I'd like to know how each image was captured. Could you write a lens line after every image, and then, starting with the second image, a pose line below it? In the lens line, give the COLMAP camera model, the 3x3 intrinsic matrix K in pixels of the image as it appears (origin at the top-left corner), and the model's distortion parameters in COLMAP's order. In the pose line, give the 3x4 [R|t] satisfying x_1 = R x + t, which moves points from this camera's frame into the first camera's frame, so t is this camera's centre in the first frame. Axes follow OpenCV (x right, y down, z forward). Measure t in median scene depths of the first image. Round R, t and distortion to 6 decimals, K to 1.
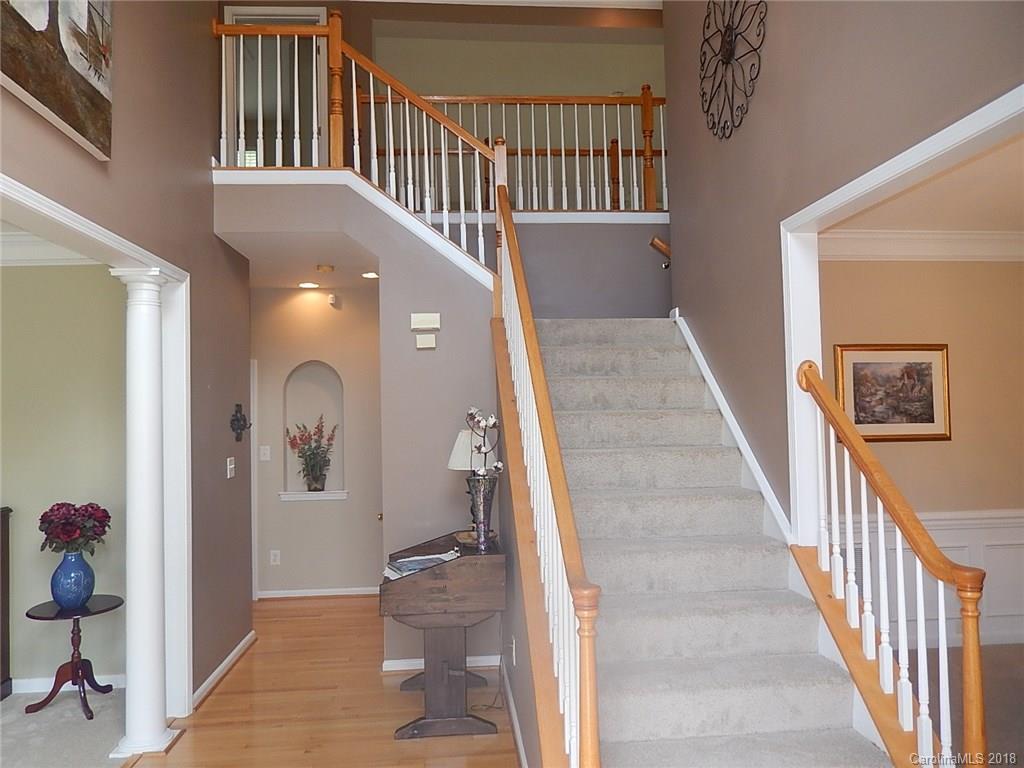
lens RADIAL K [[766.8, 0, 520.9], [0, 766.8, 386.5], [0, 0, 1]] dist [-0.005861, -0.010480]
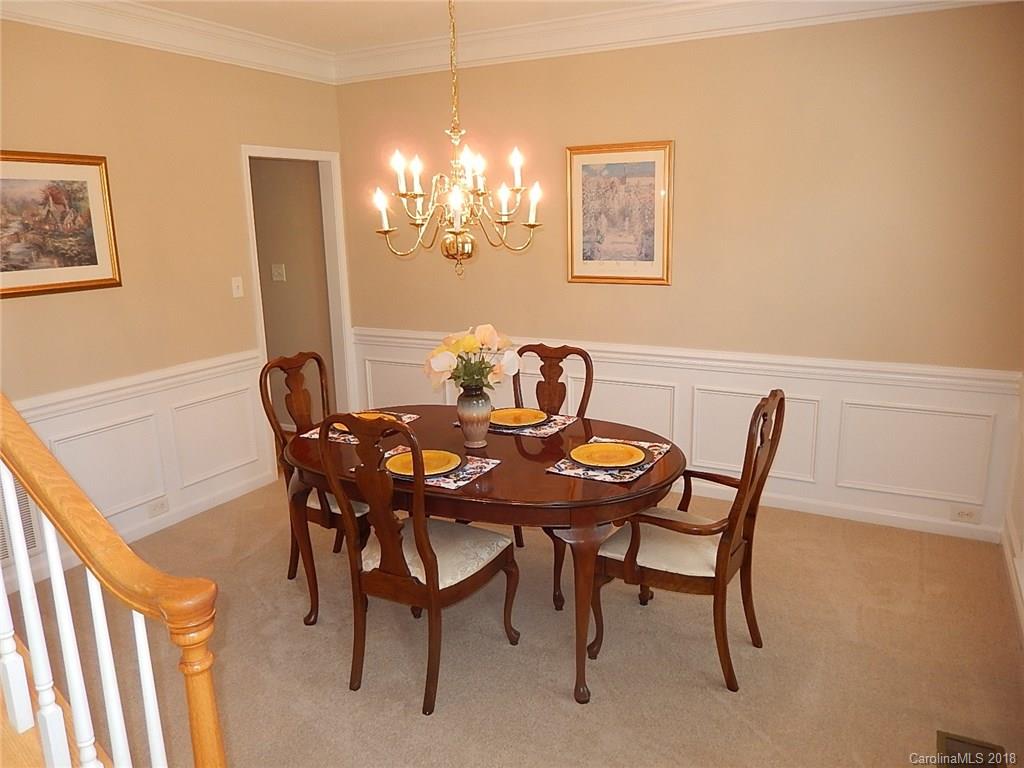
lens RADIAL K [[766.8, 0, 522.4], [0, 766.8, 378.7], [0, 0, 1]] dist [-0.005861, -0.010480]
pose [[0.544935, -0.169858, 0.821094, 0.134103], [-0.018577, 0.976580, 0.214352, -0.011803], [-0.838273, -0.132062, 0.529017, 0.241596]]
